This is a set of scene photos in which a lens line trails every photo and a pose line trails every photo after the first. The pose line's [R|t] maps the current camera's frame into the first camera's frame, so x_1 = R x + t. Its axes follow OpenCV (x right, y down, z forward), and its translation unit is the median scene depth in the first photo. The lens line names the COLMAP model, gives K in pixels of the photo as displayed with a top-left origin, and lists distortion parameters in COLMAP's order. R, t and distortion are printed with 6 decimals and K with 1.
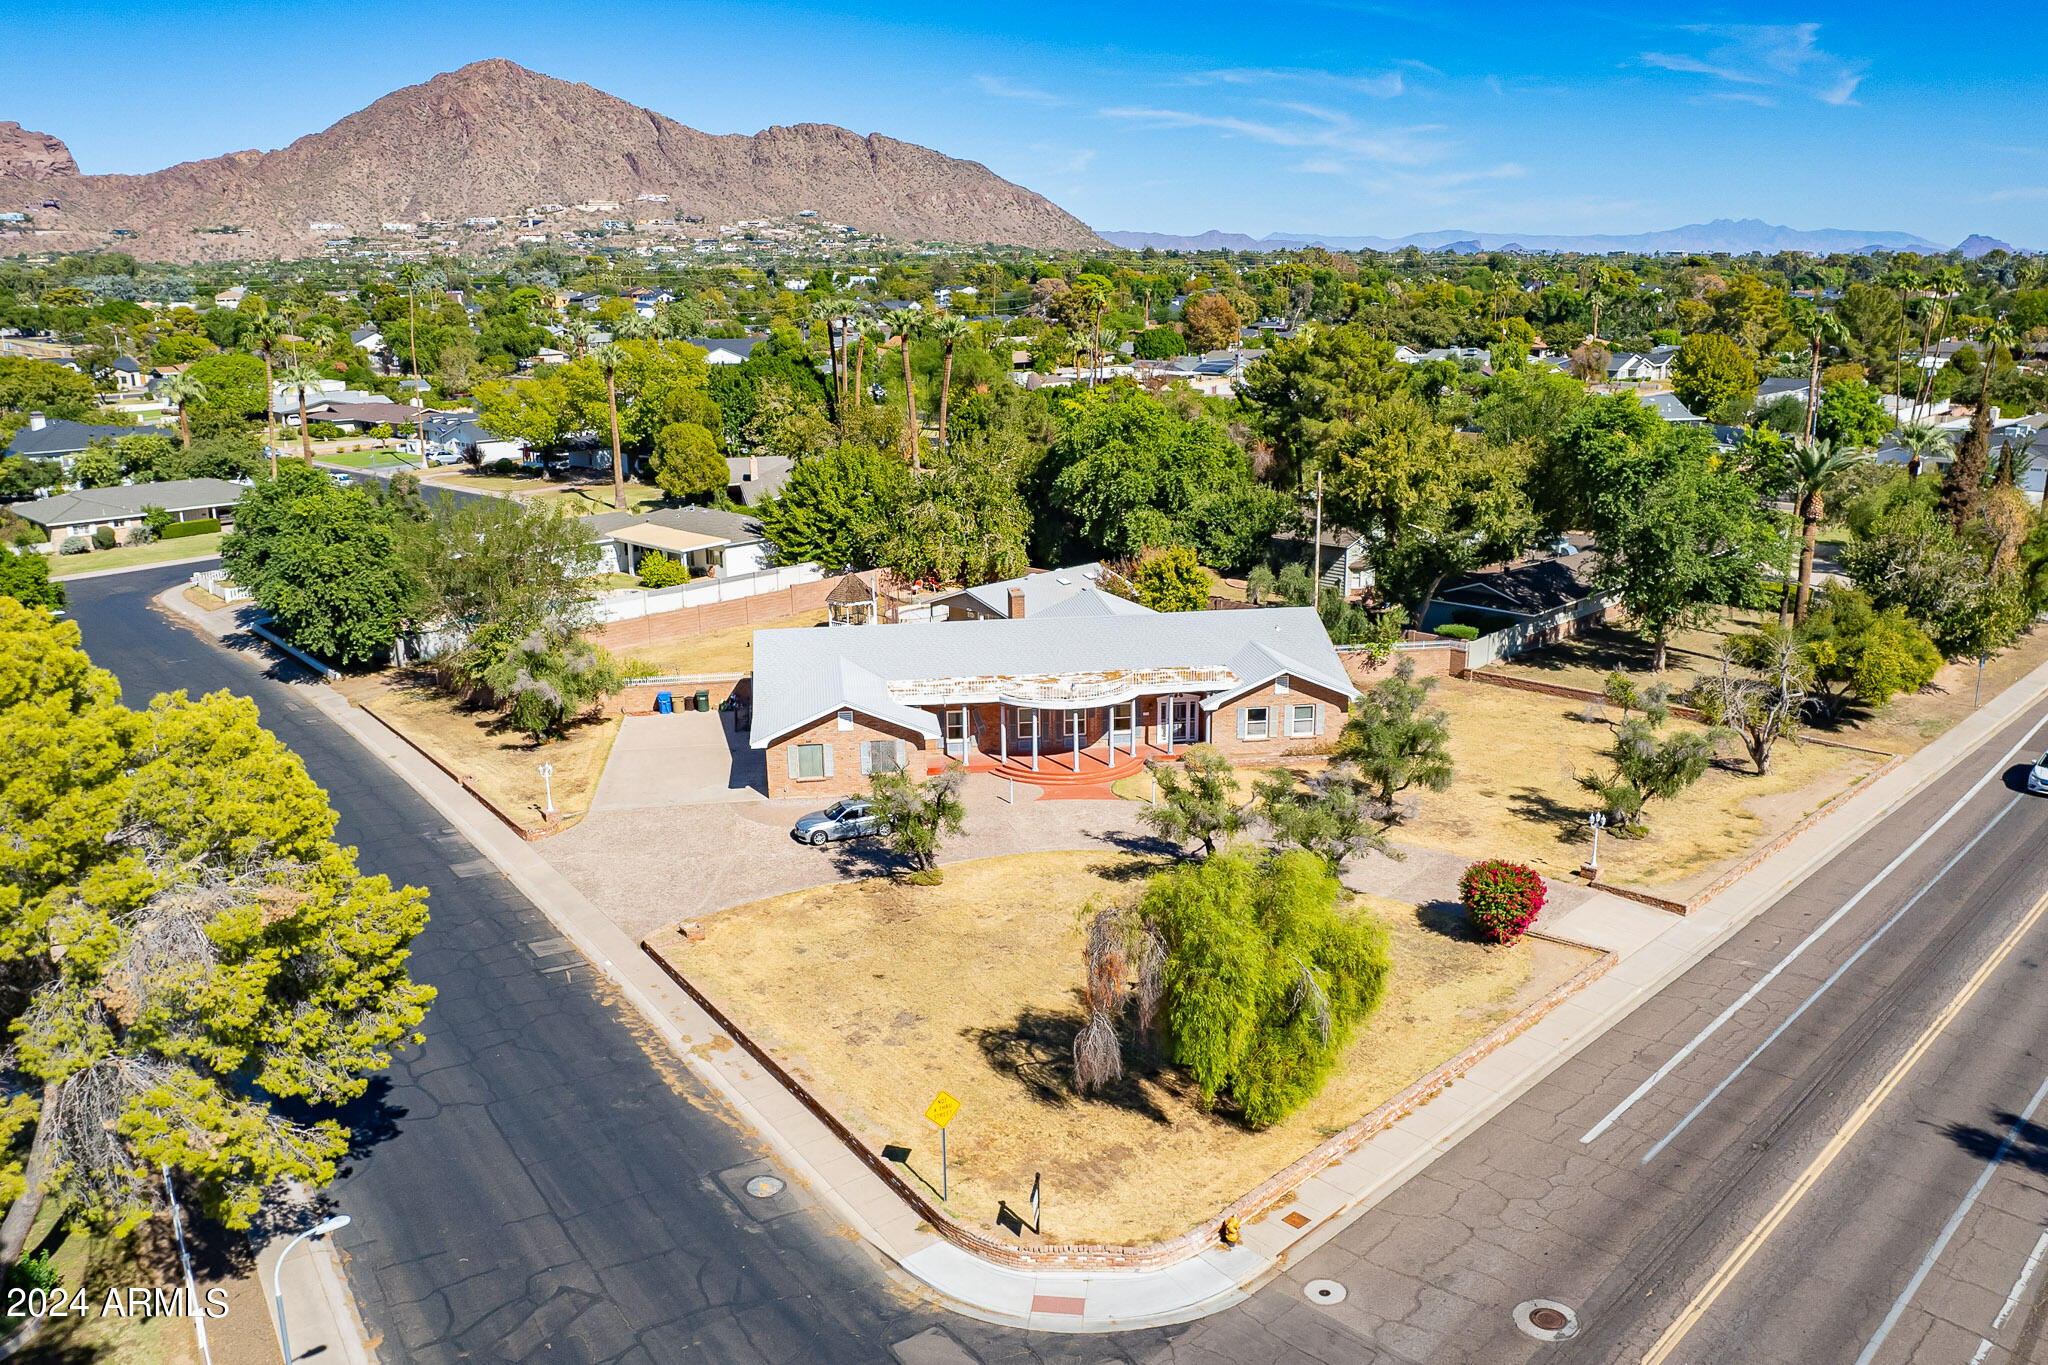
lens RADIAL K [[1566.0, 0, 1027.7], [0, 1566.0, 710.5], [0, 0, 1]] dist [-0.081020, 0.069686]
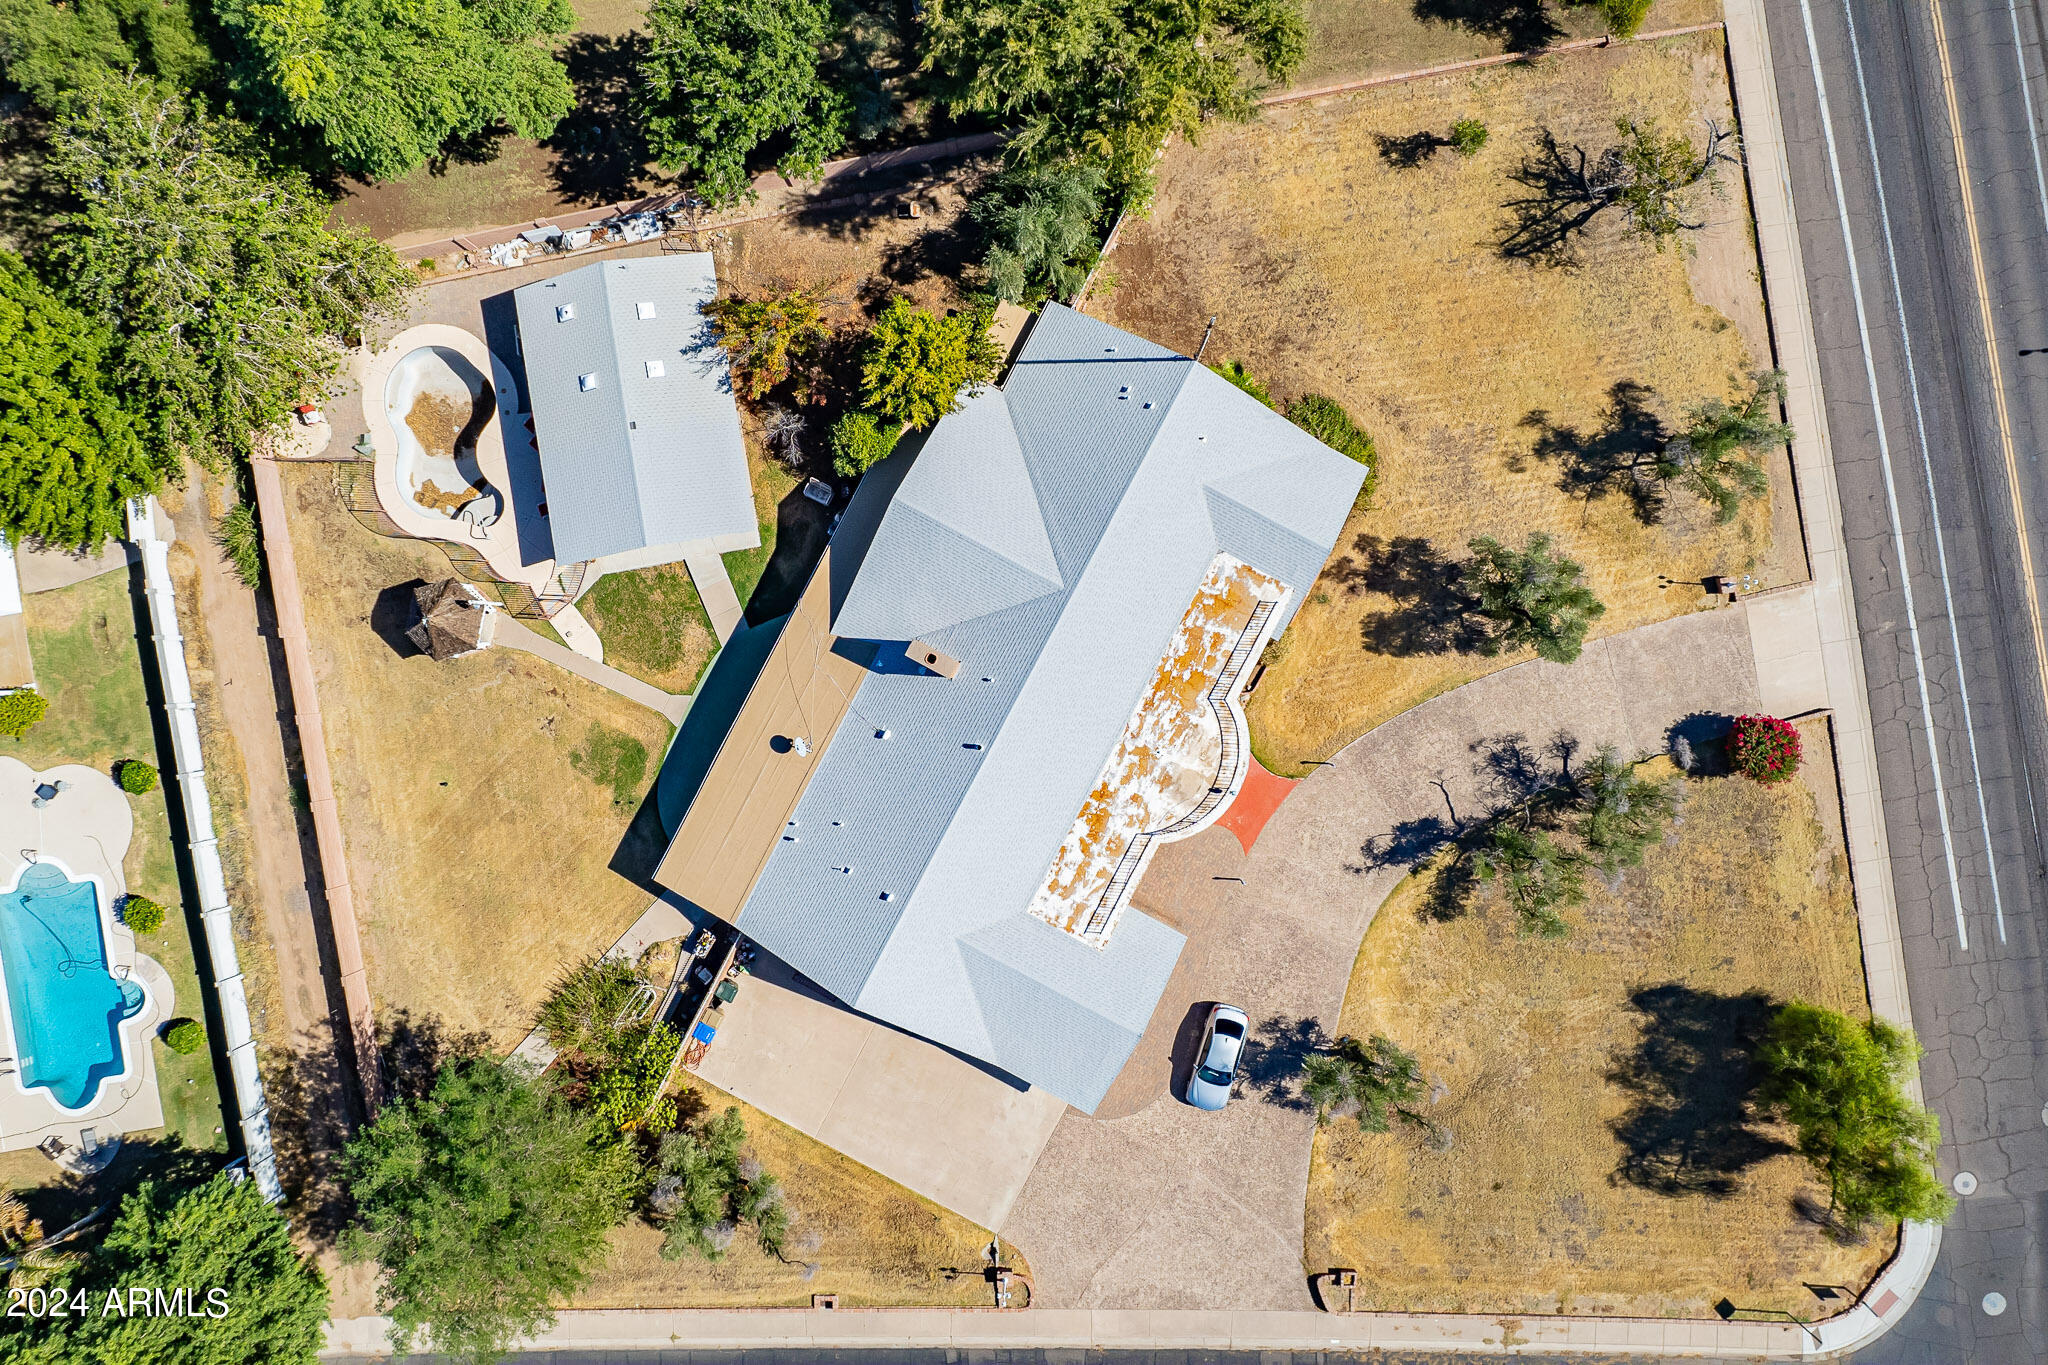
lens RADIAL K [[1566.0, 0, 1027.7], [0, 1566.0, 710.5], [0, 0, 1]] dist [-0.081020, 0.069686]
pose [[0.583866, -0.811795, -0.009451, 0.004176], [0.232425, 0.155989, 0.960024, -0.545717], [-0.777869, -0.562722, 0.279758, 0.528285]]
